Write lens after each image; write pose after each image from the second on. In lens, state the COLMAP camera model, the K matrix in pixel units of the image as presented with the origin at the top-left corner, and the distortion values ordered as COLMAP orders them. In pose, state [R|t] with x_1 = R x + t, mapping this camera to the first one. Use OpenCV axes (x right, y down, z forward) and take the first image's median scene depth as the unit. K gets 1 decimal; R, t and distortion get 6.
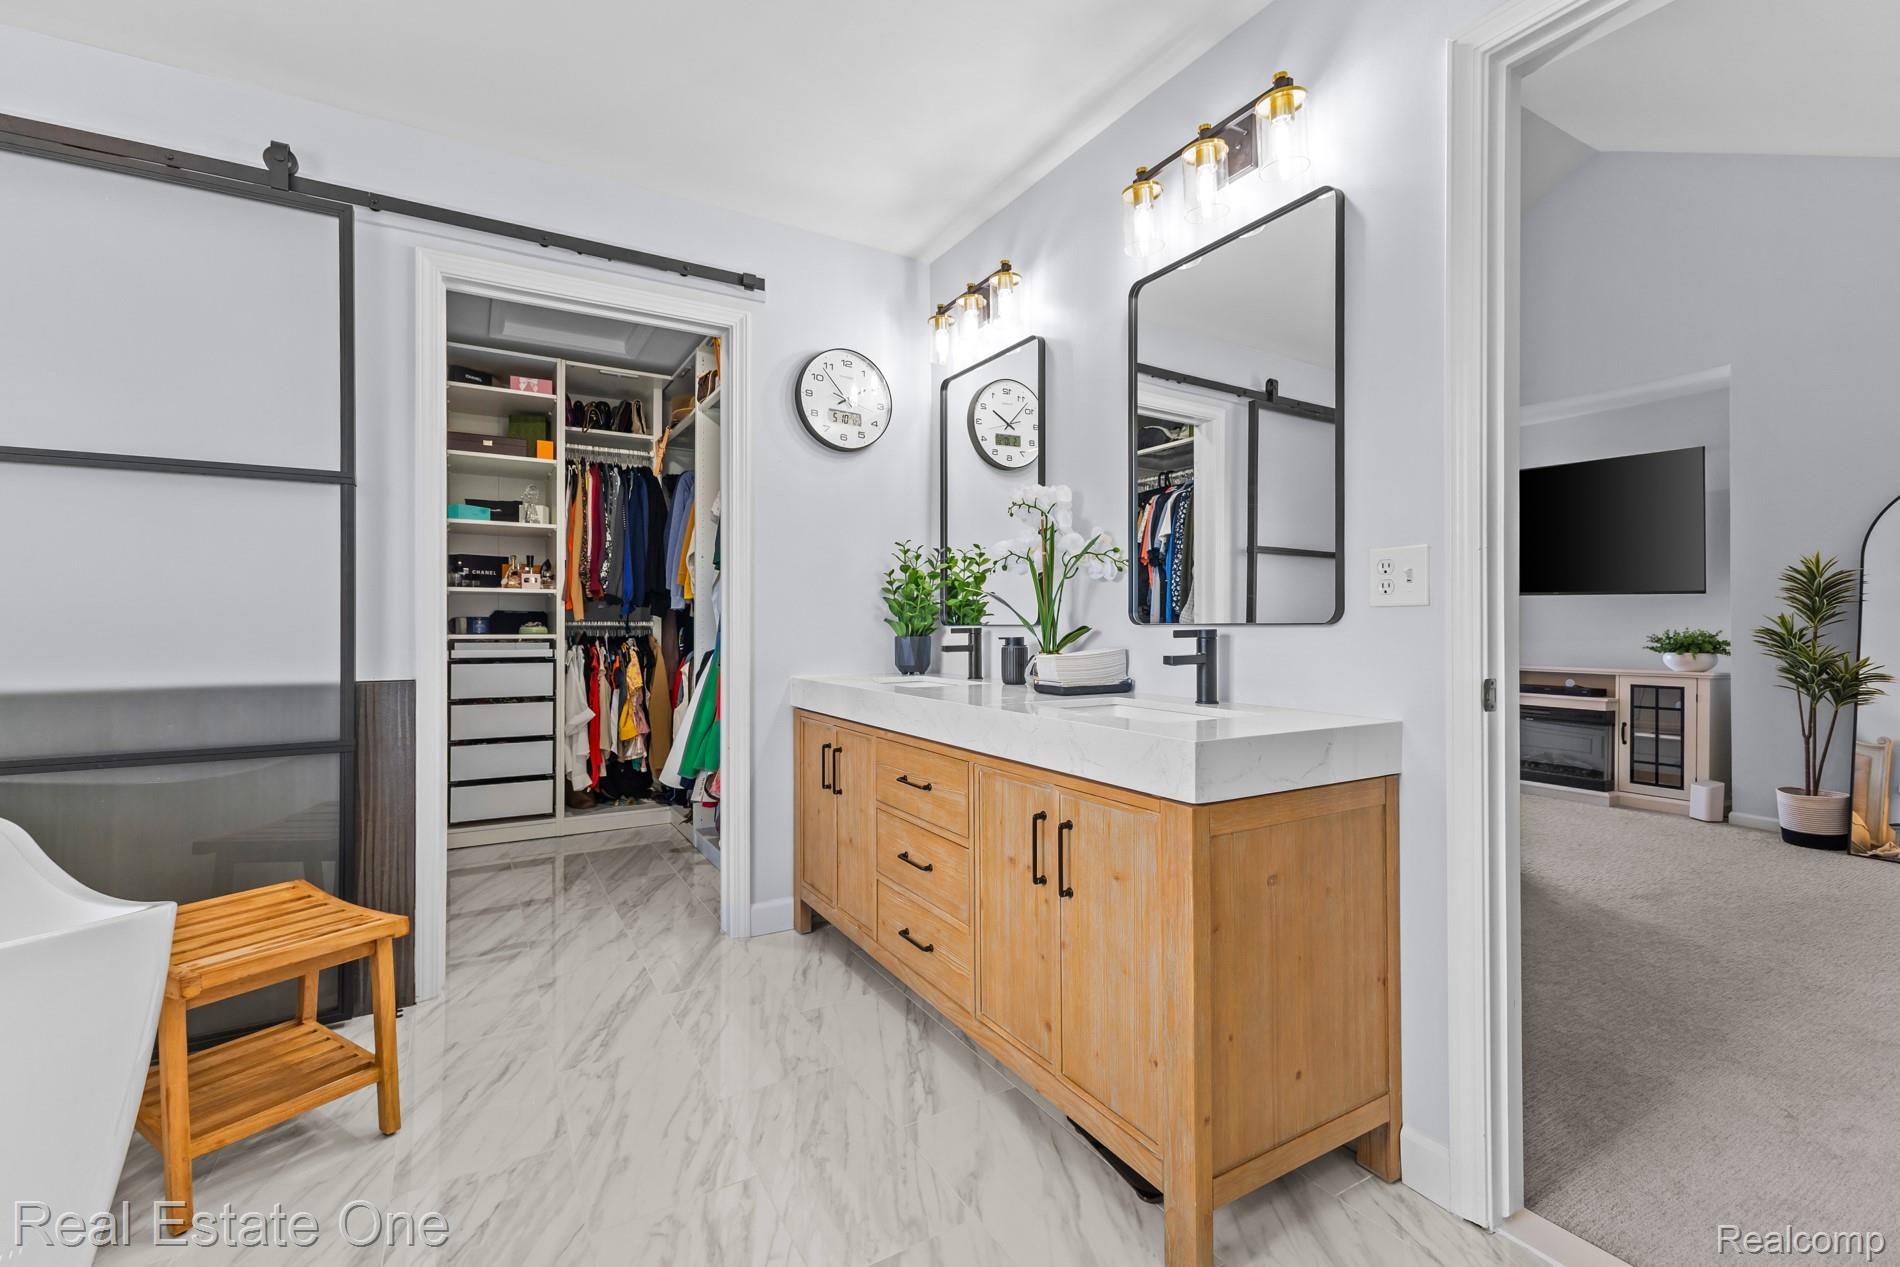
lens RADIAL K [[833.5, 0, 942.0], [0, 833.5, 629.9], [0, 0, 1]] dist [0.009490, -0.001331]
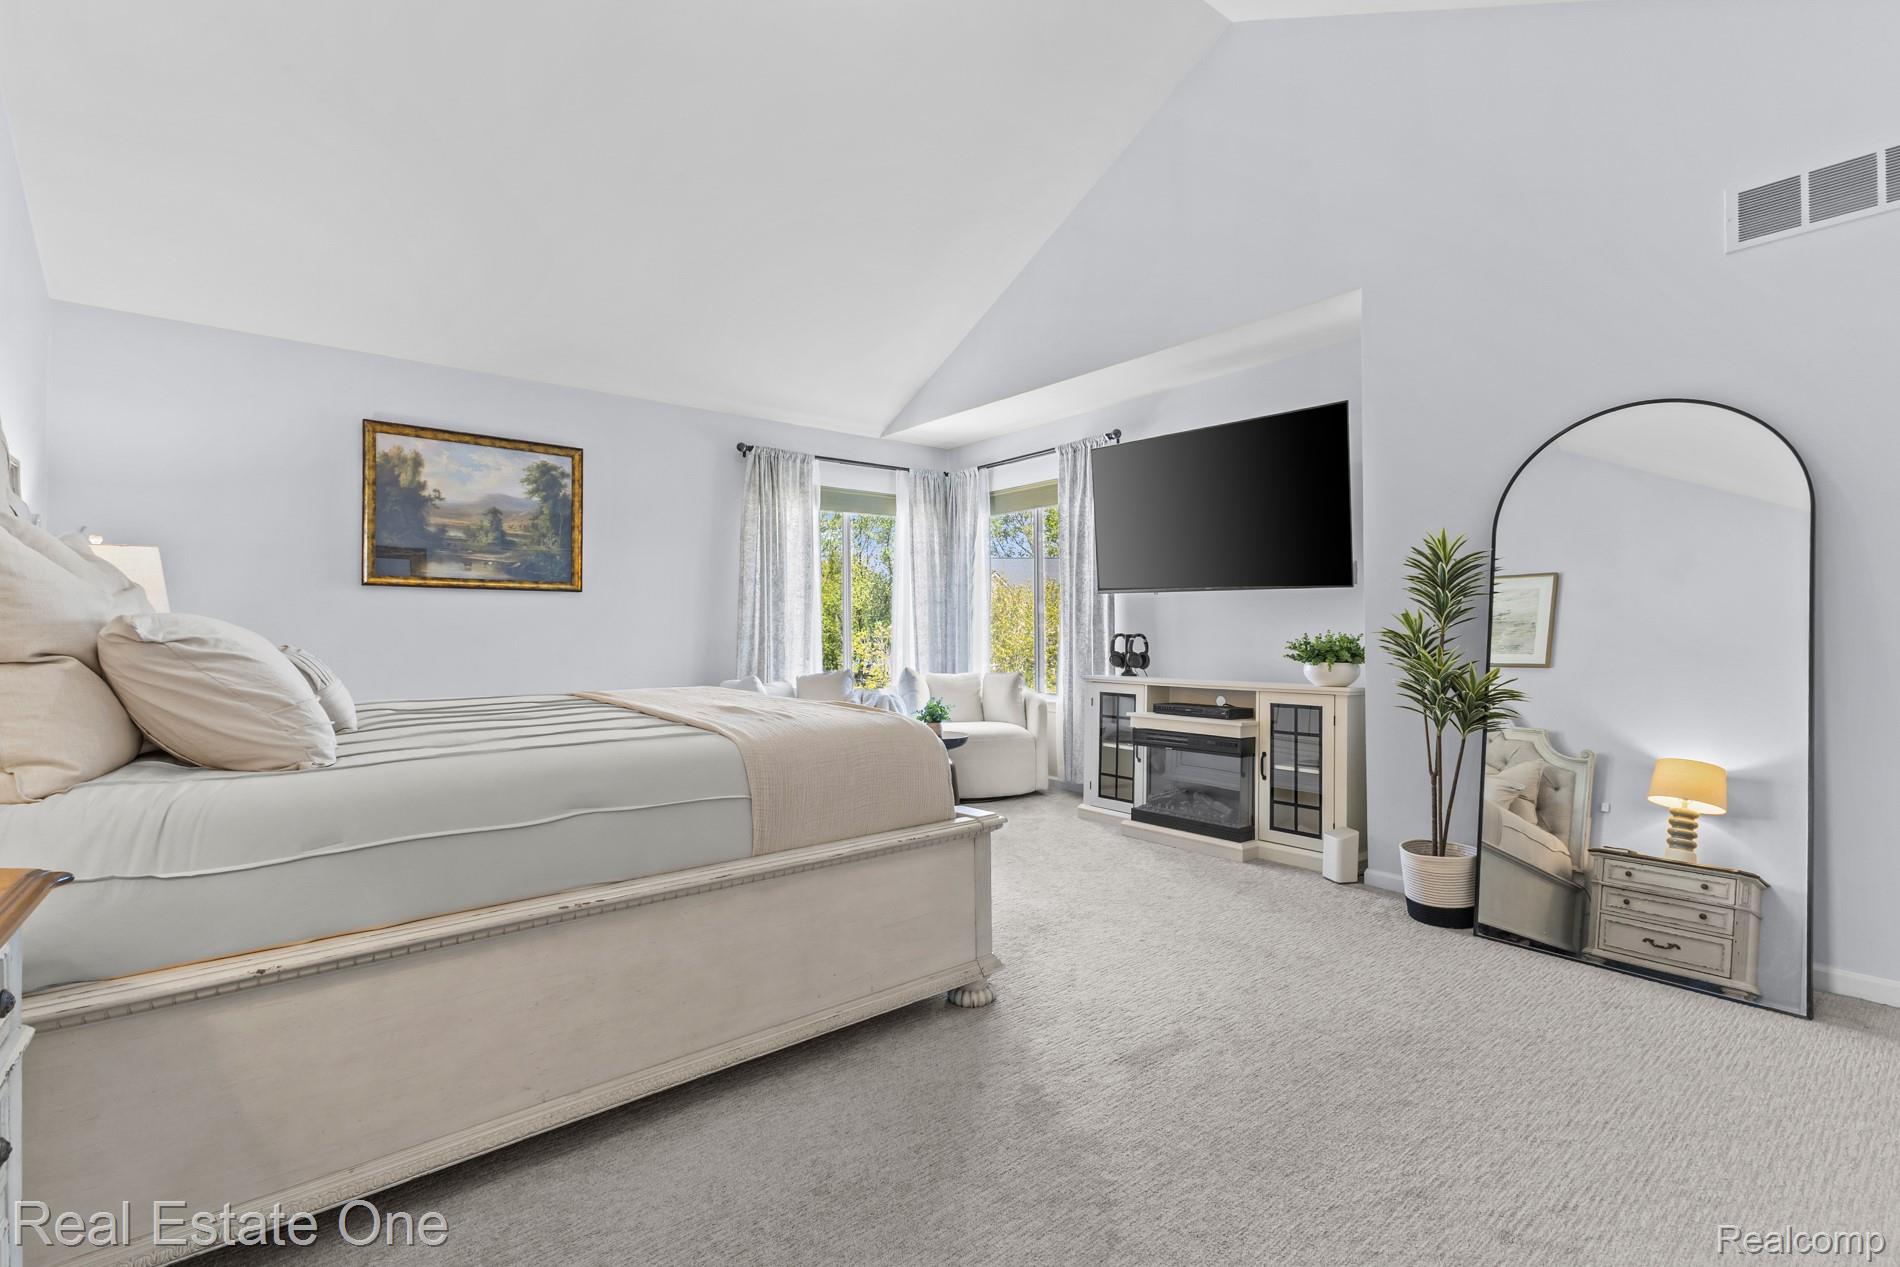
lens RADIAL K [[833.5, 0, 969.4], [0, 833.5, 631.1], [0, 0, 1]] dist [0.009490, -0.001331]
pose [[0.988593, -0.004965, 0.150532, 0.462454], [0.006065, 0.999958, -0.006849, 0.001763], [-0.150492, 0.007684, 0.988581, 0.295729]]
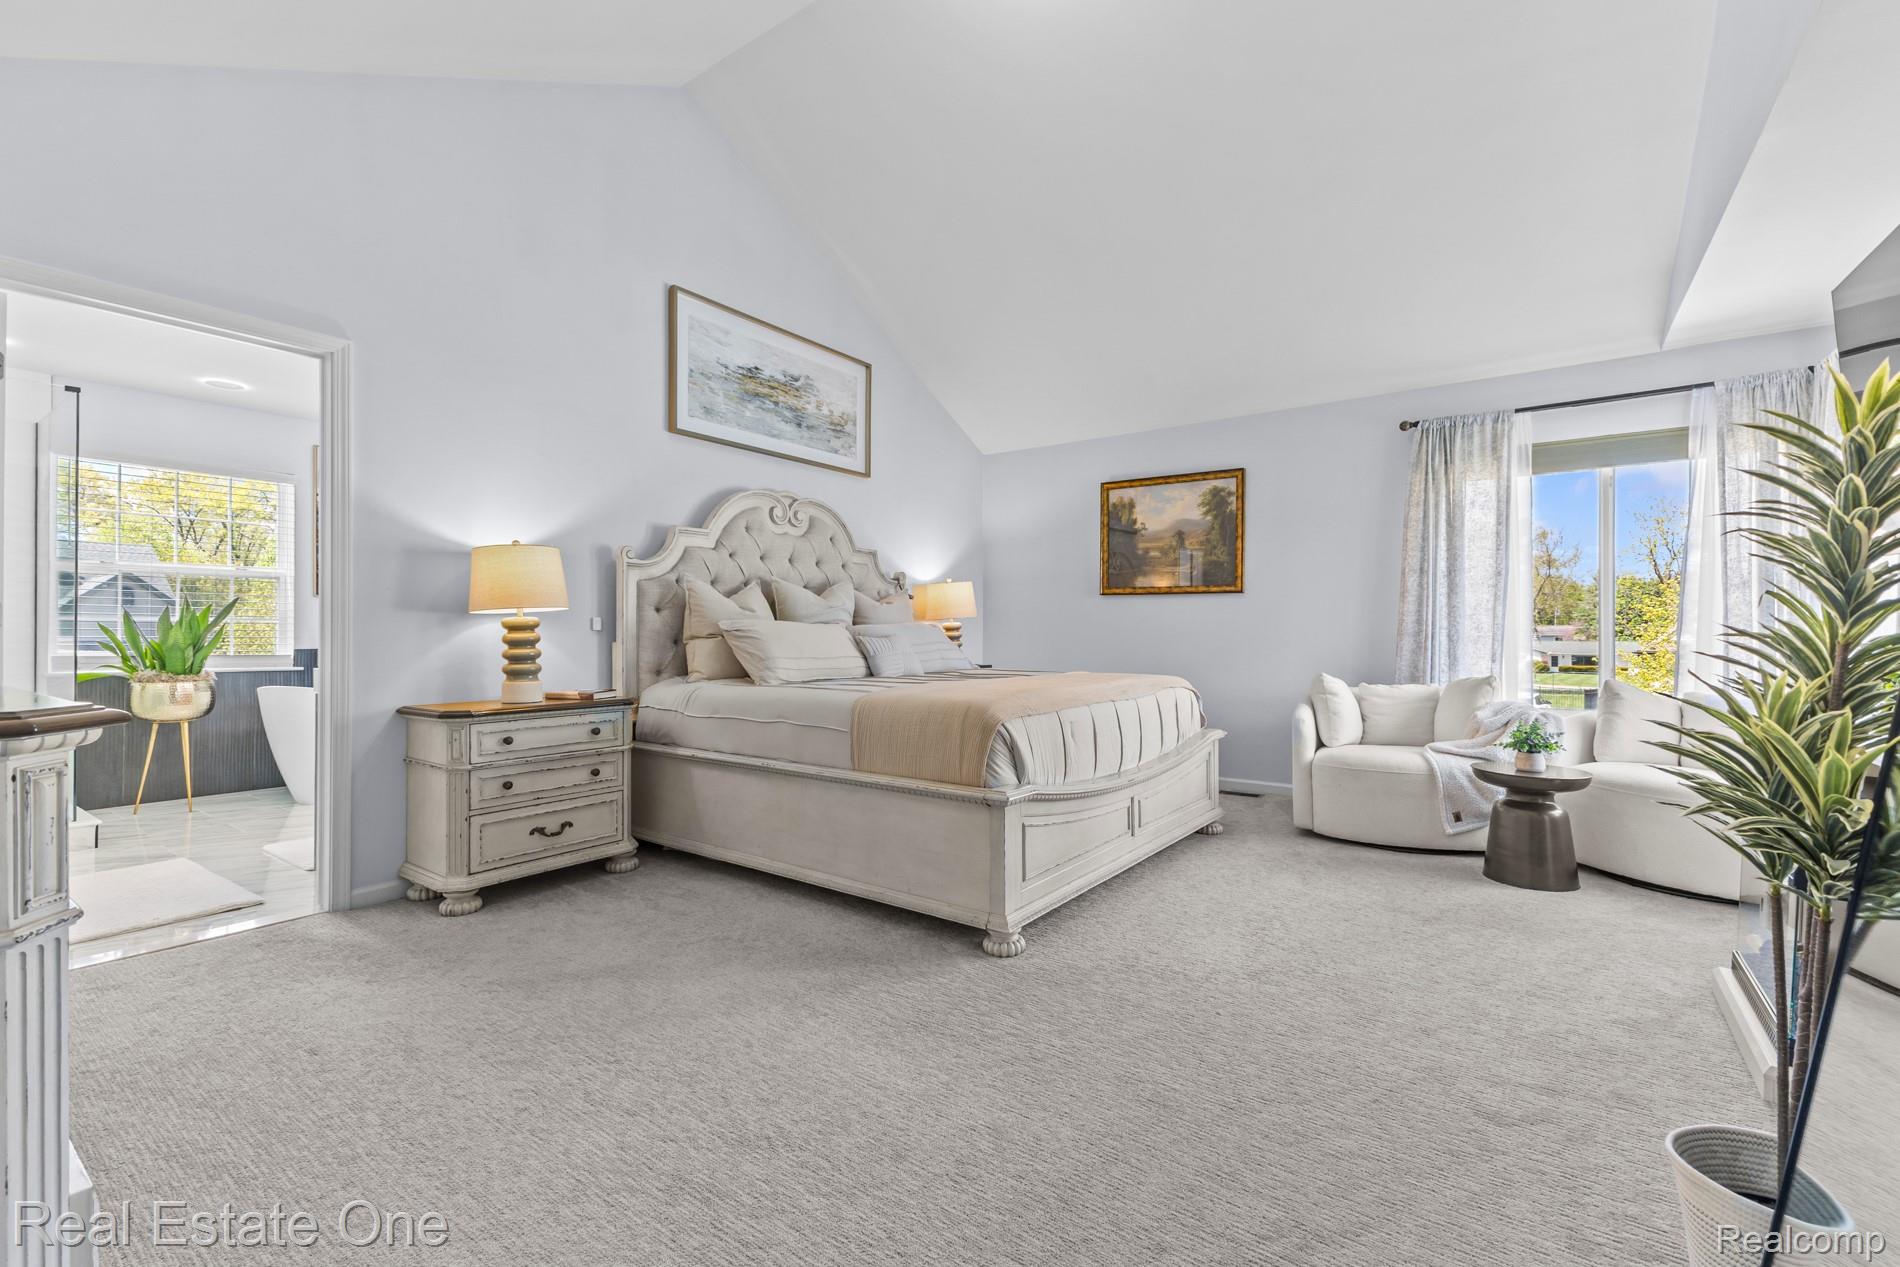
lens RADIAL K [[833.5, 0, 957.4], [0, 833.5, 627.9], [0, 0, 1]] dist [0.009490, -0.001331]
pose [[0.392741, 0.000292, -0.919649, 1.037718], [-0.007666, 0.999966, -0.002957, 0.000333], [0.919617, 0.008211, 0.392730, 0.532506]]
